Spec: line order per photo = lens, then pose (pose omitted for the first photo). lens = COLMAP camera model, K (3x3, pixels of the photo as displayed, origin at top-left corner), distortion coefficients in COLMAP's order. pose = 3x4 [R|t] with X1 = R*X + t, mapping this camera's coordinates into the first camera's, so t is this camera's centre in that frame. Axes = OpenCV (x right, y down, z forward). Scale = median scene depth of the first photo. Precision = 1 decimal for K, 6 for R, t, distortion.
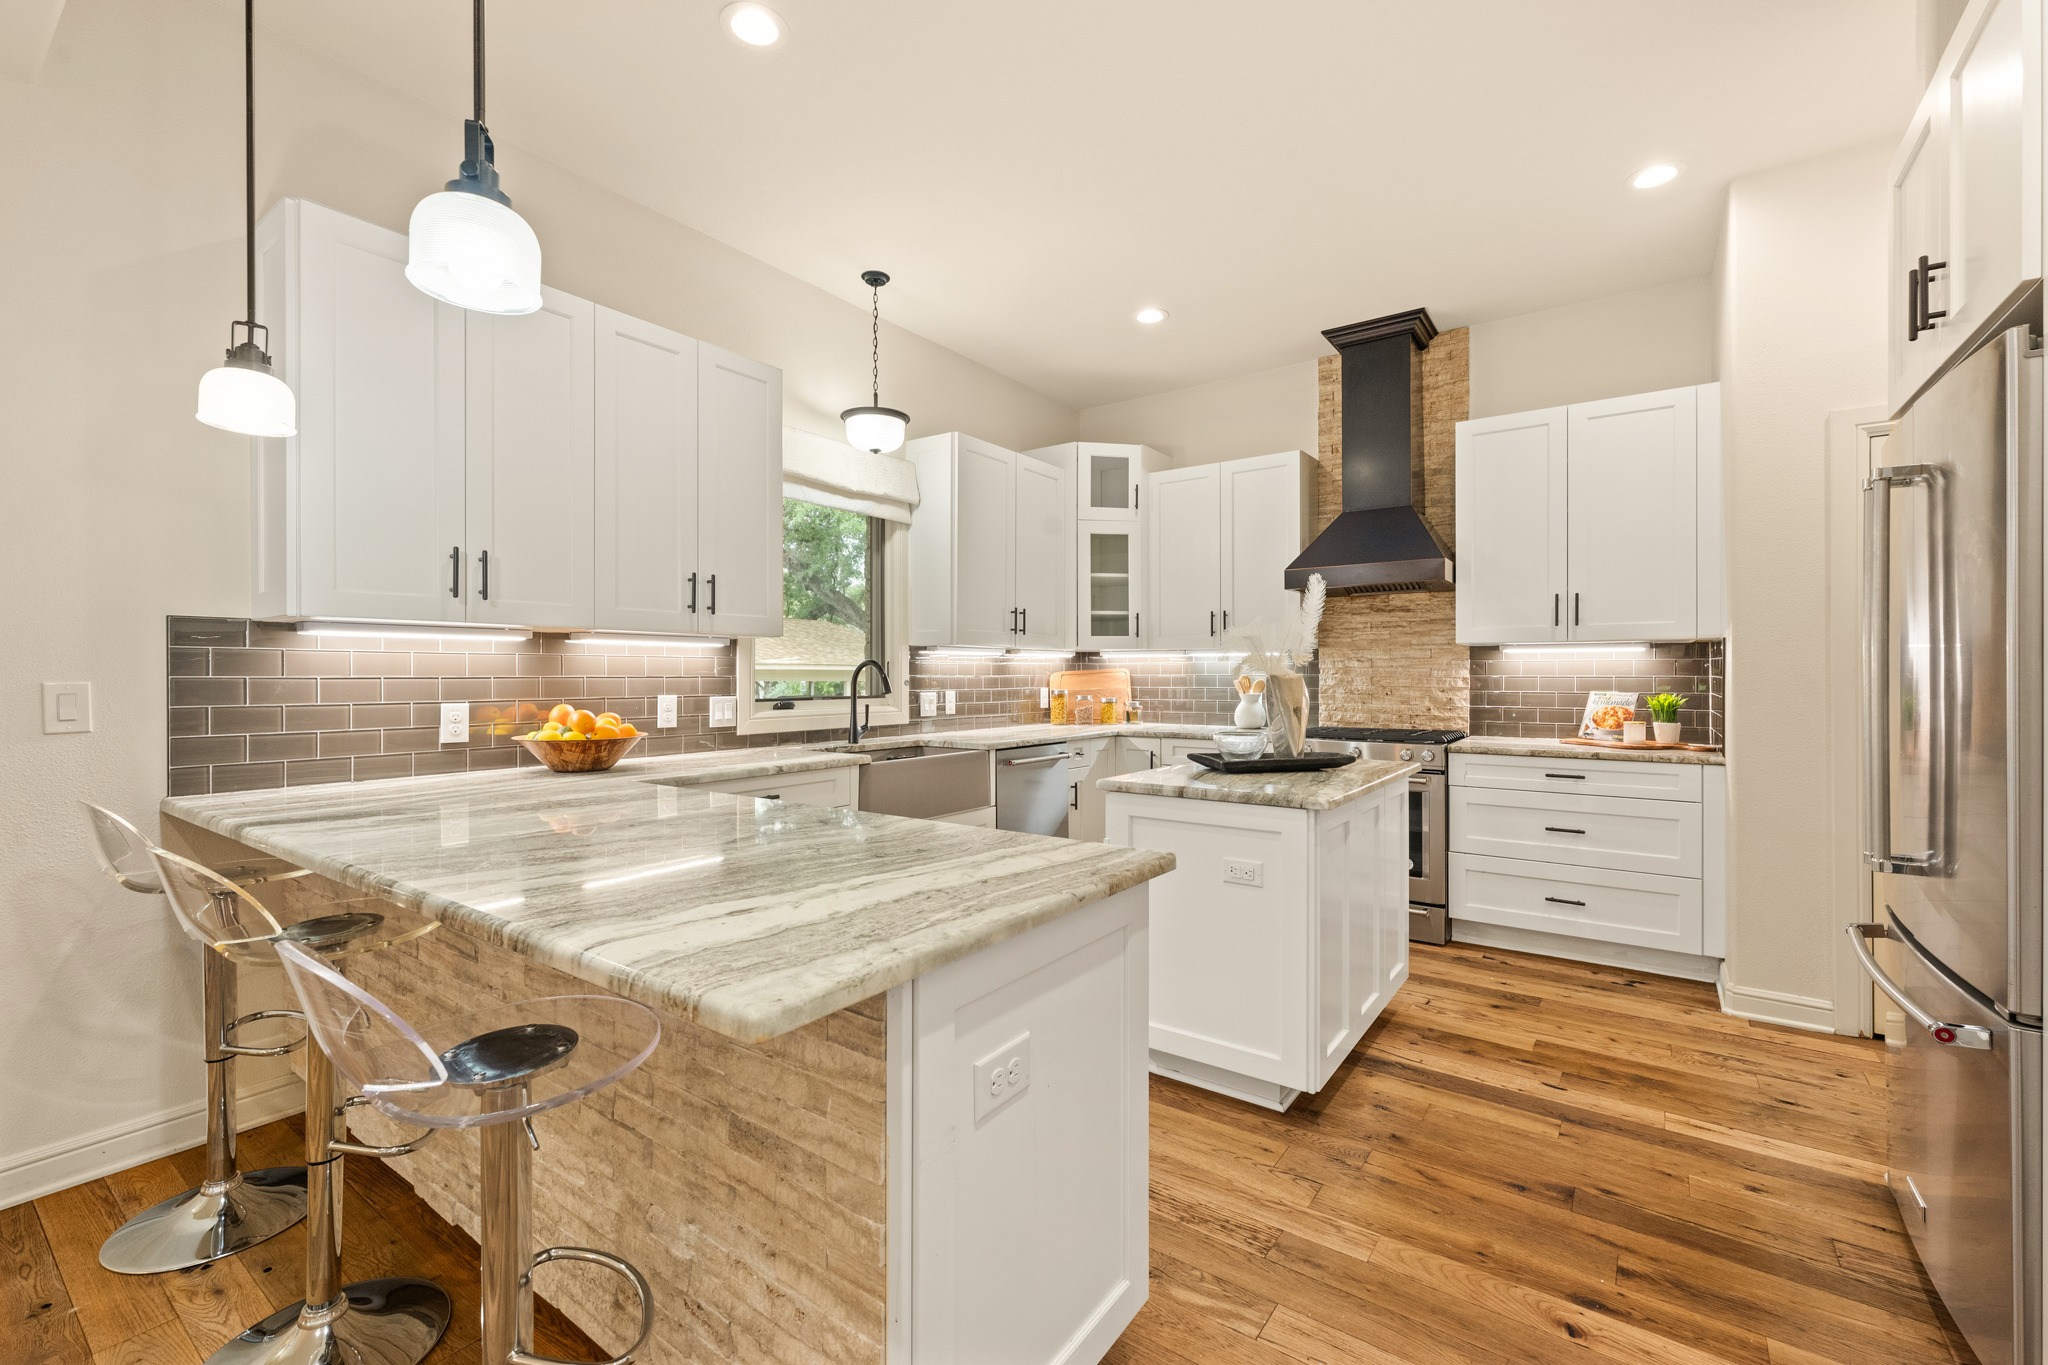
lens RADIAL K [[860.7, 0, 1022.9], [0, 860.7, 672.9], [0, 0, 1]] dist [-0.000328, -0.000047]
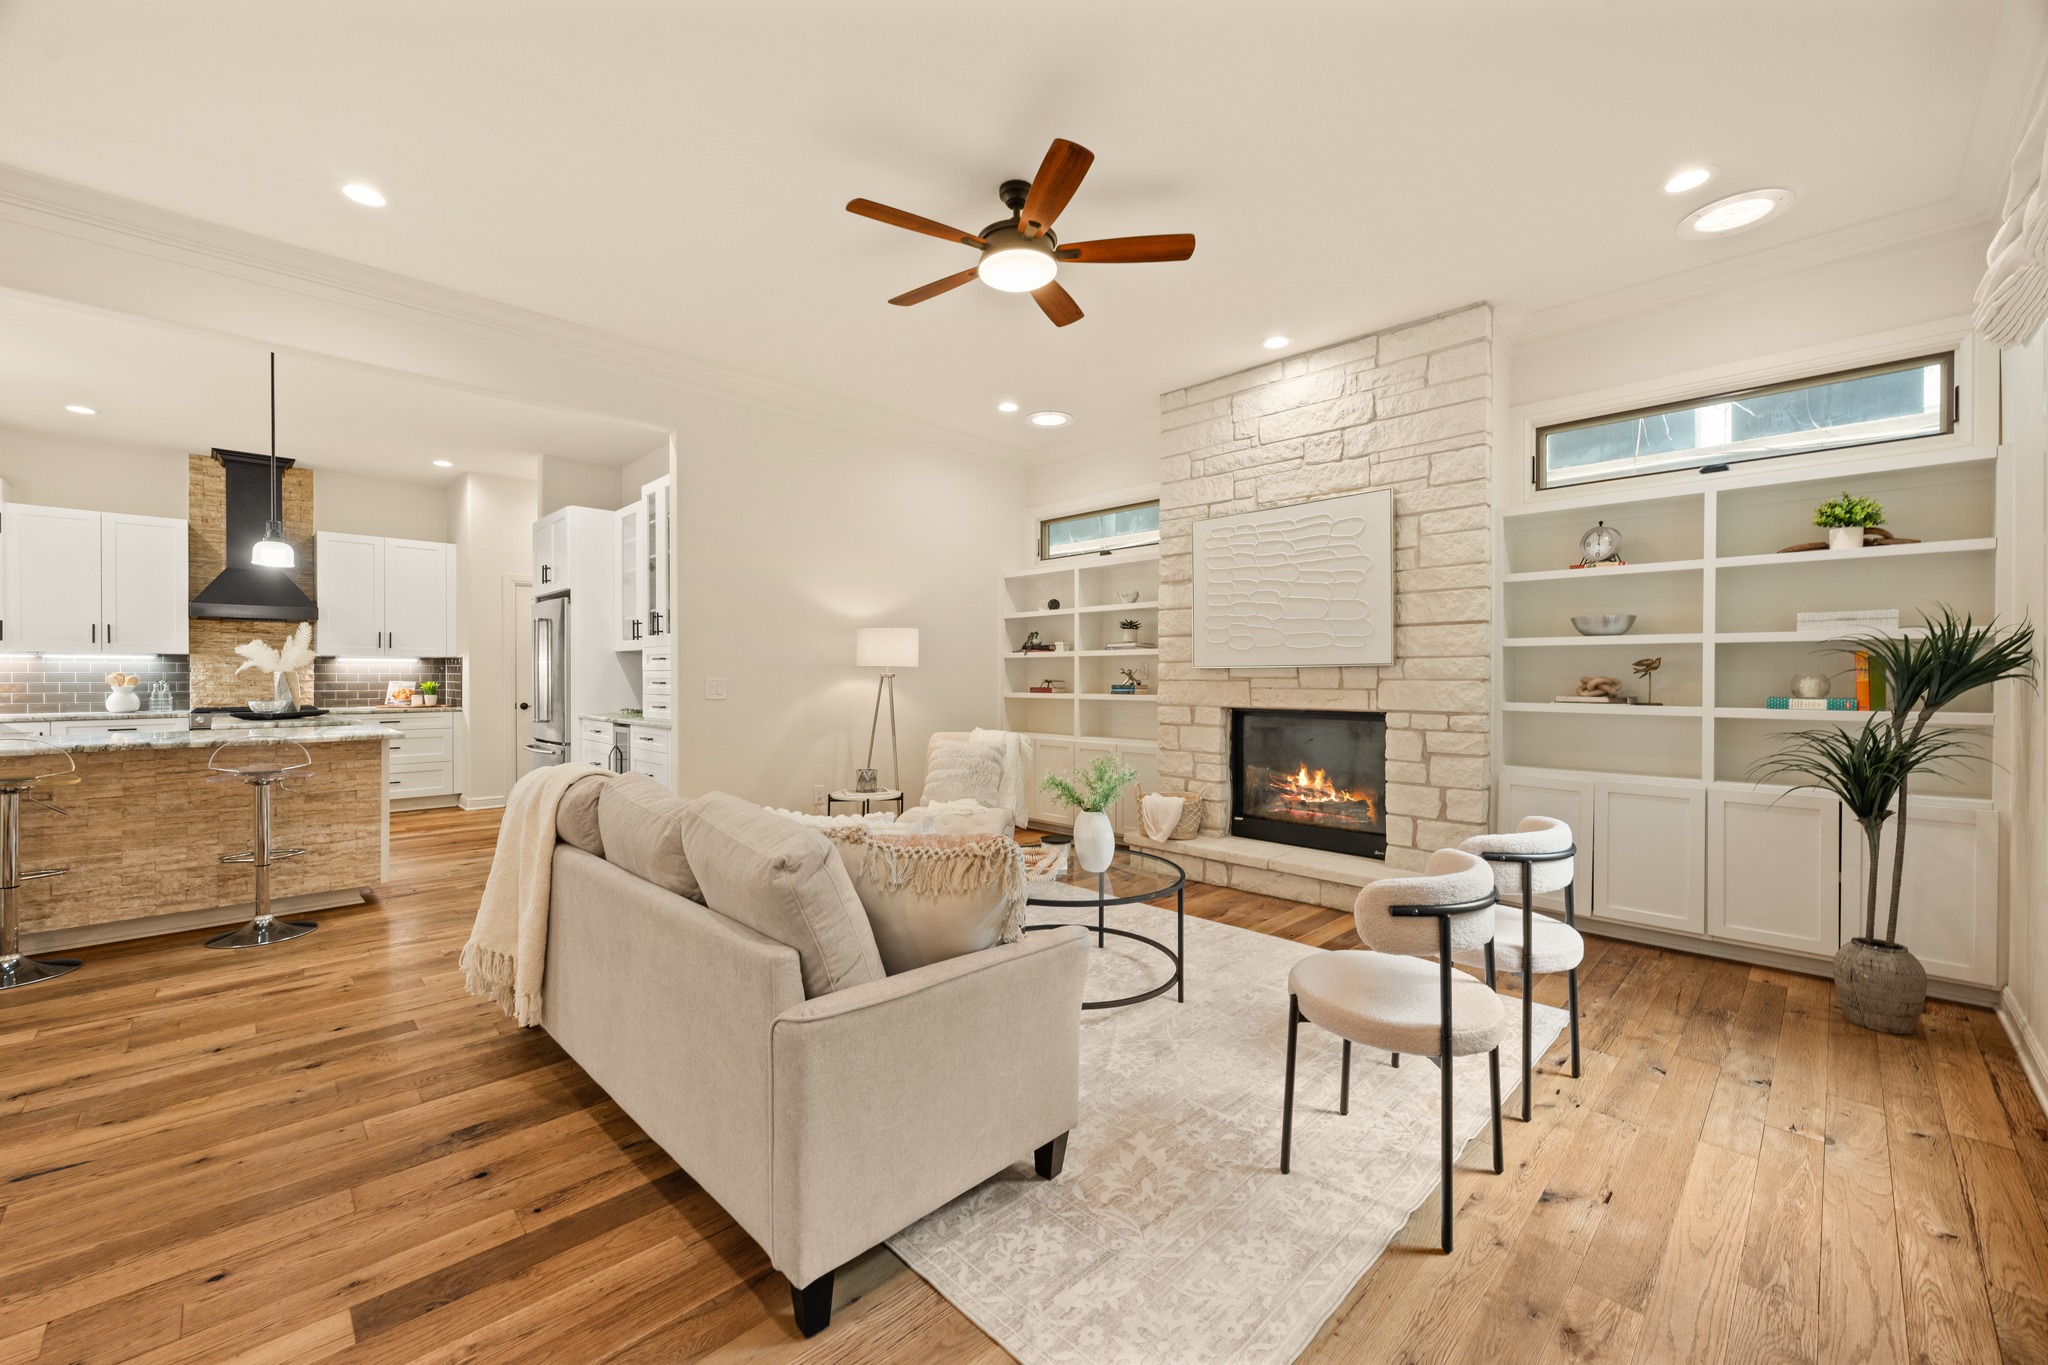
lens RADIAL K [[807.8, 0, 1019.4], [0, 807.8, 678.7], [0, 0, 1]] dist [0.000767, 0.000056]
pose [[0.161598, -0.002713, 0.986853, -0.963711], [-0.000702, 0.999996, 0.002864, 0.009571], [-0.986856, -0.001156, 0.161595, -0.743696]]
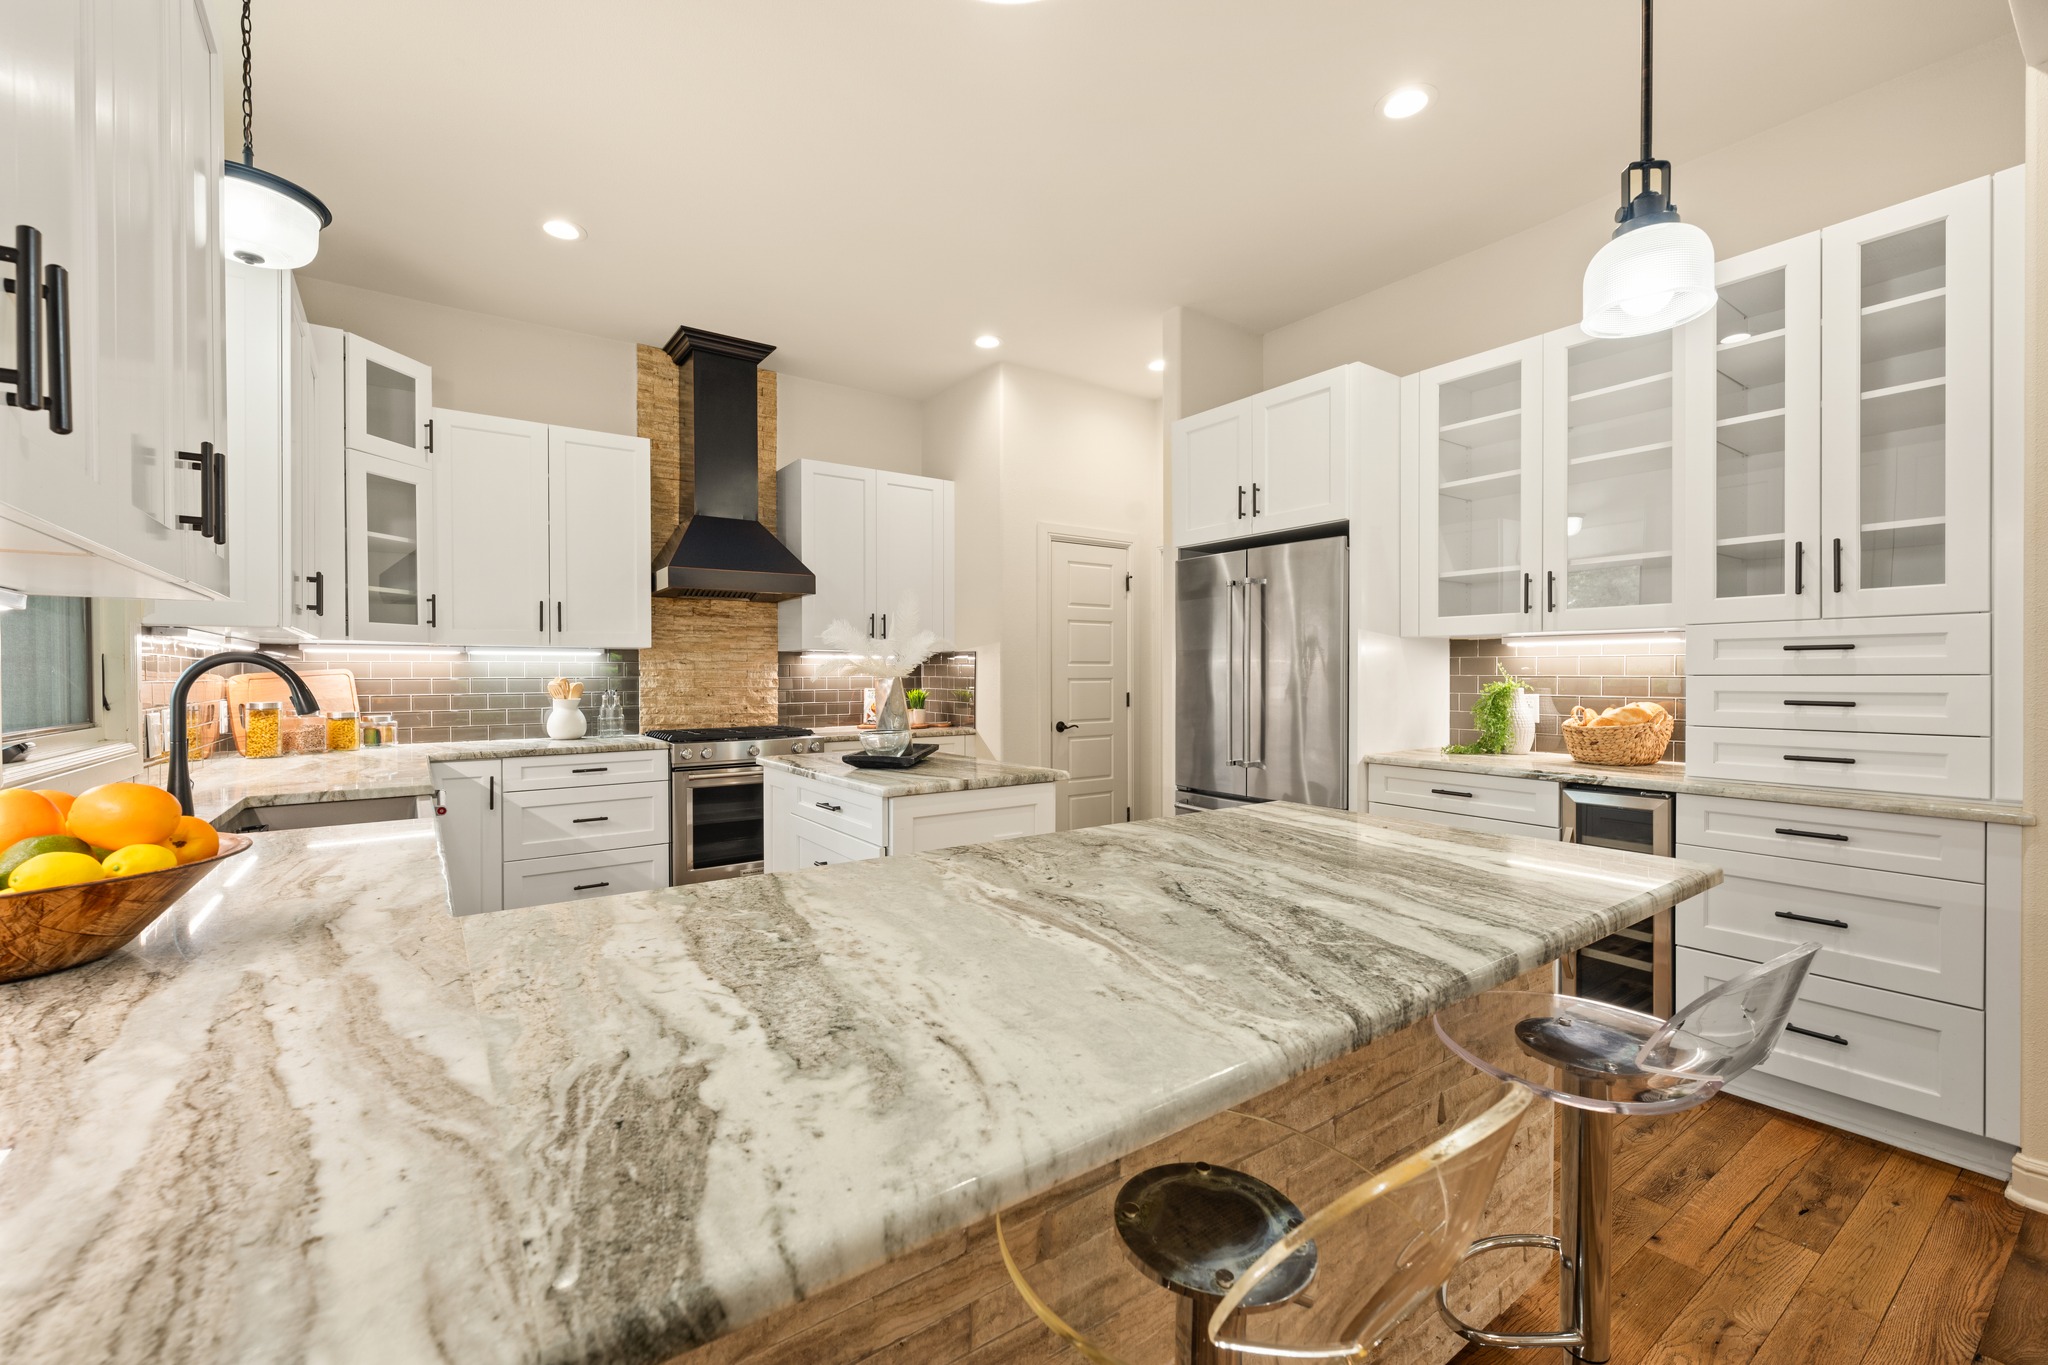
lens RADIAL K [[843.3, 0, 1017.7], [0, 843.3, 681.1], [0, 0, 1]] dist [0.001712, -0.000073]
pose [[0.320723, -0.008259, 0.947137, -0.506317], [0.001190, 0.999965, 0.008317, -0.000563], [-0.947172, -0.001540, 0.320721, 0.379222]]
